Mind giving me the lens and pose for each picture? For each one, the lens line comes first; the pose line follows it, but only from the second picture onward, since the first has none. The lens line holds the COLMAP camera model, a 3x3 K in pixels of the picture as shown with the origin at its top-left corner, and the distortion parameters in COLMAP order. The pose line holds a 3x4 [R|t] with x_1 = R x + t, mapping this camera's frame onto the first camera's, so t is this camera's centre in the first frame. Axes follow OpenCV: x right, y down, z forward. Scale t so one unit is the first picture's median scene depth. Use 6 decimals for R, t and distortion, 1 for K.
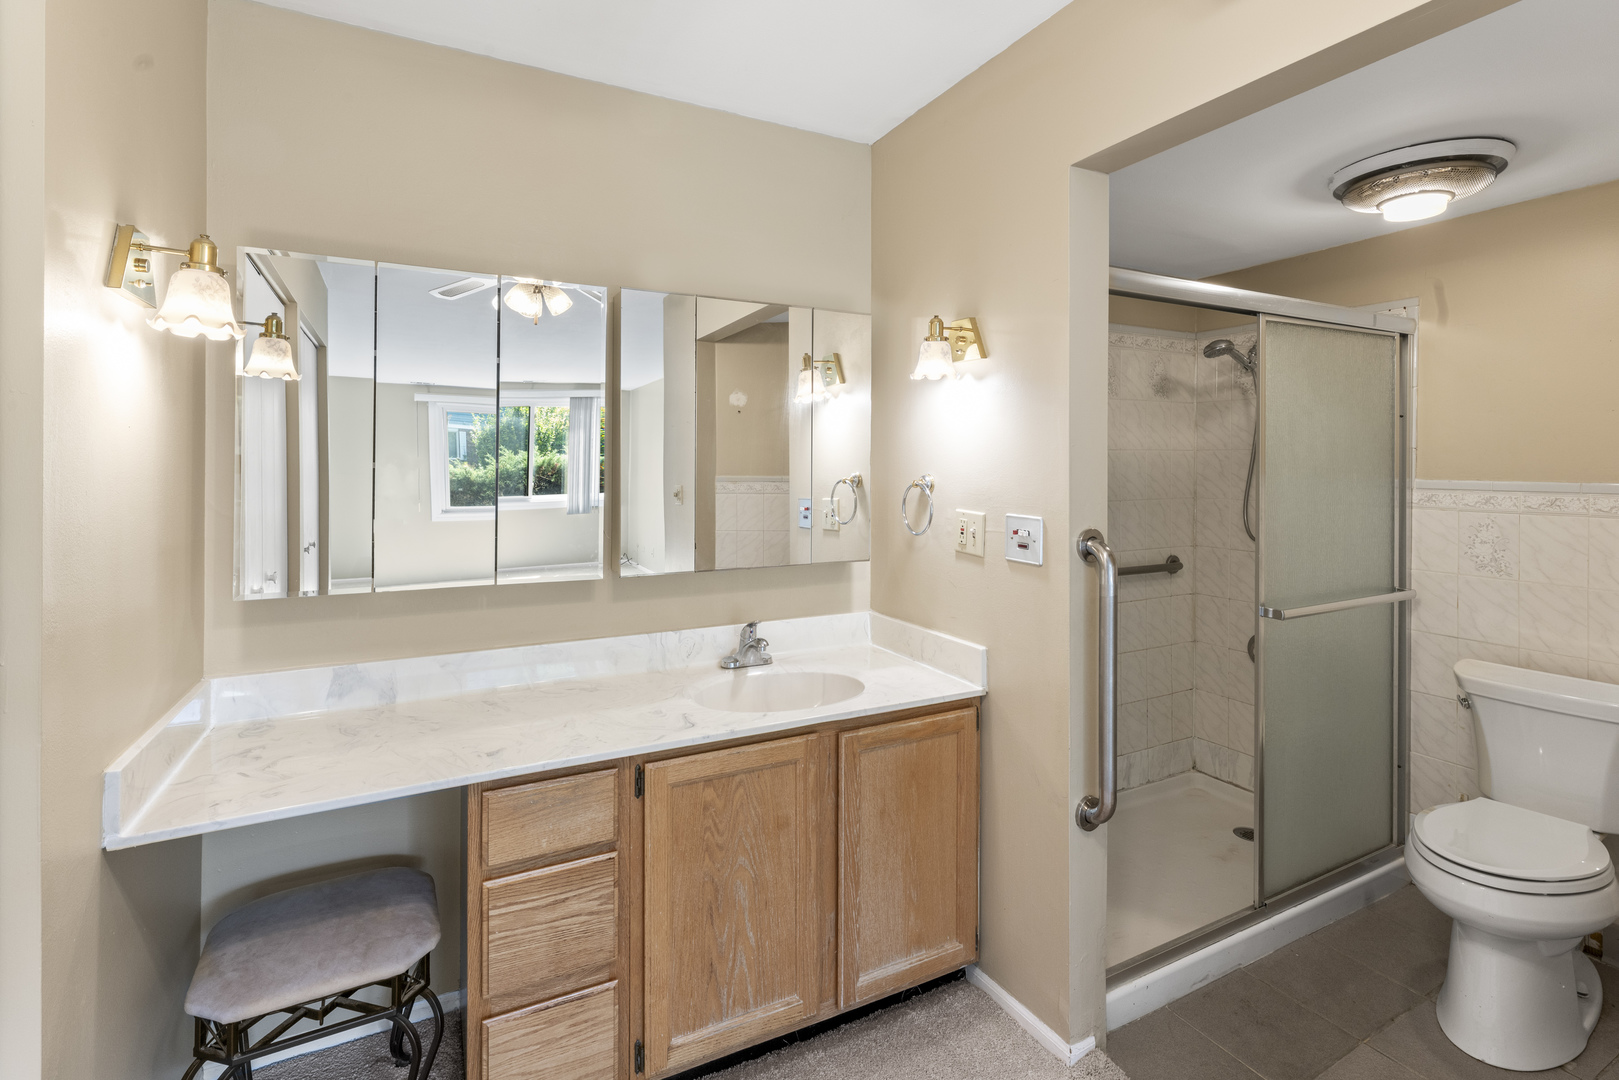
lens RADIAL K [[741.0, 0, 804.1], [0, 741.0, 499.1], [0, 0, 1]] dist [0.019940, 0.000087]
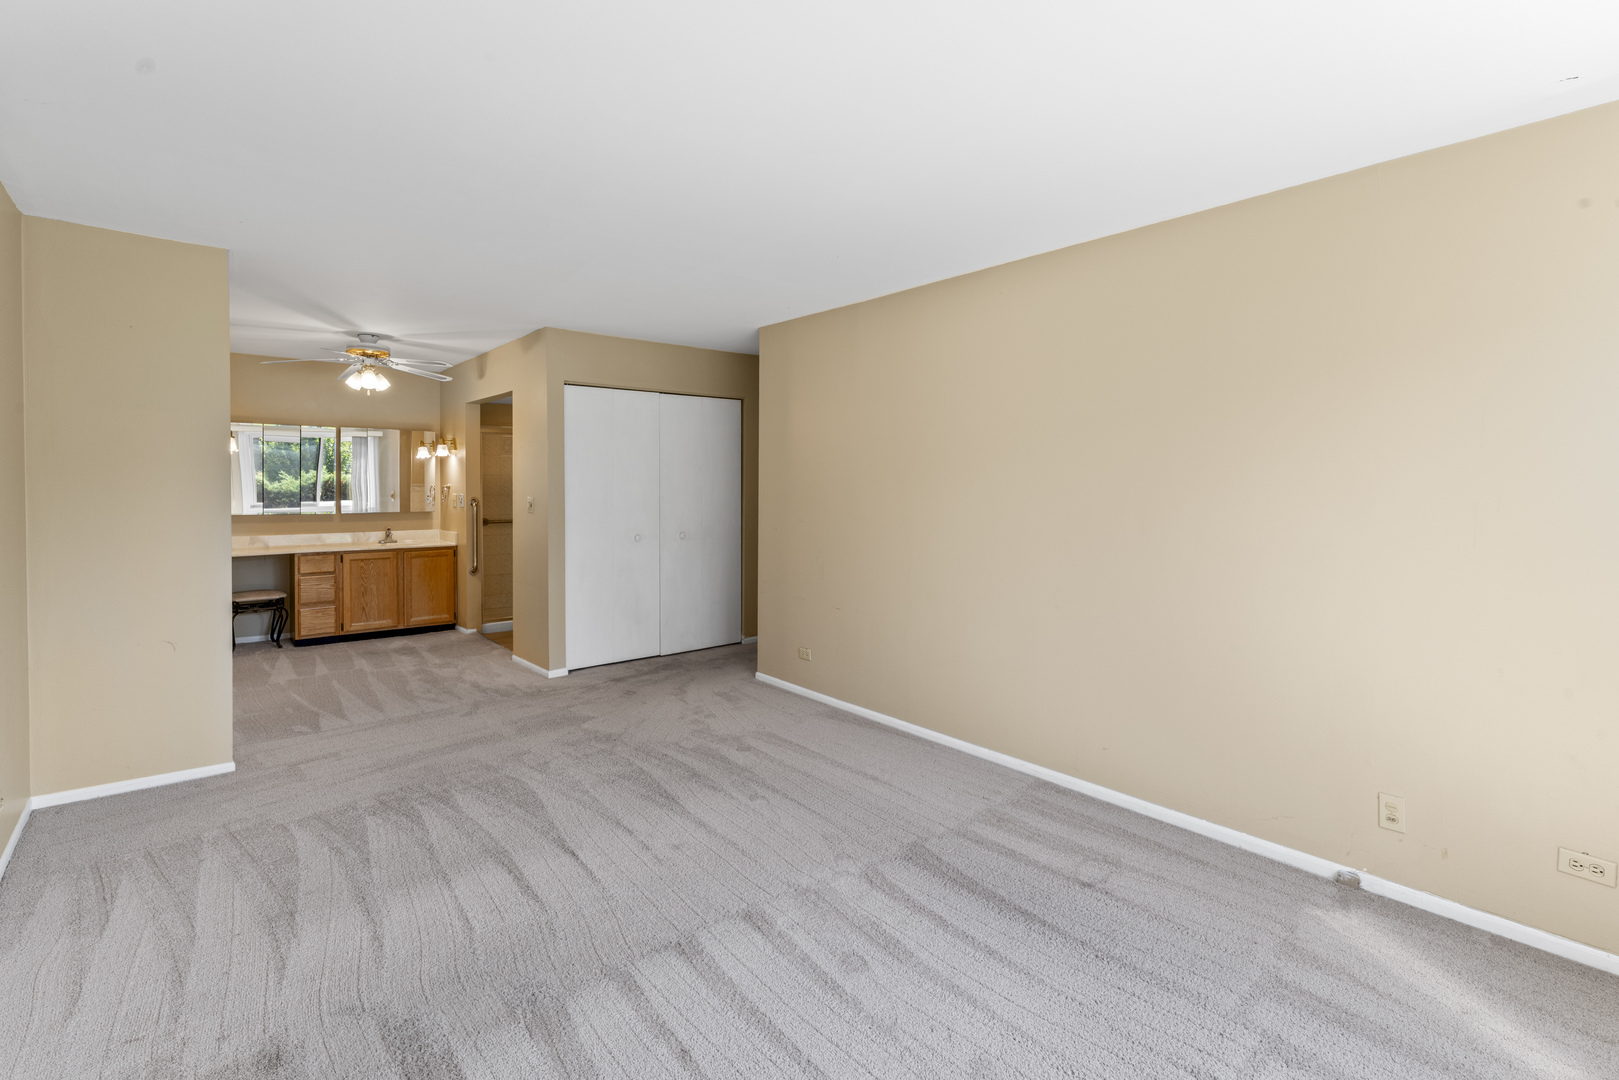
lens RADIAL K [[741.0, 0, 804.1], [0, 741.0, 499.1], [0, 0, 1]] dist [0.019940, 0.000087]
pose [[0.976506, -0.003847, 0.215456, 1.107847], [0.008376, 0.999763, -0.020111, 0.126710], [-0.215328, 0.021443, 0.976306, -2.861354]]
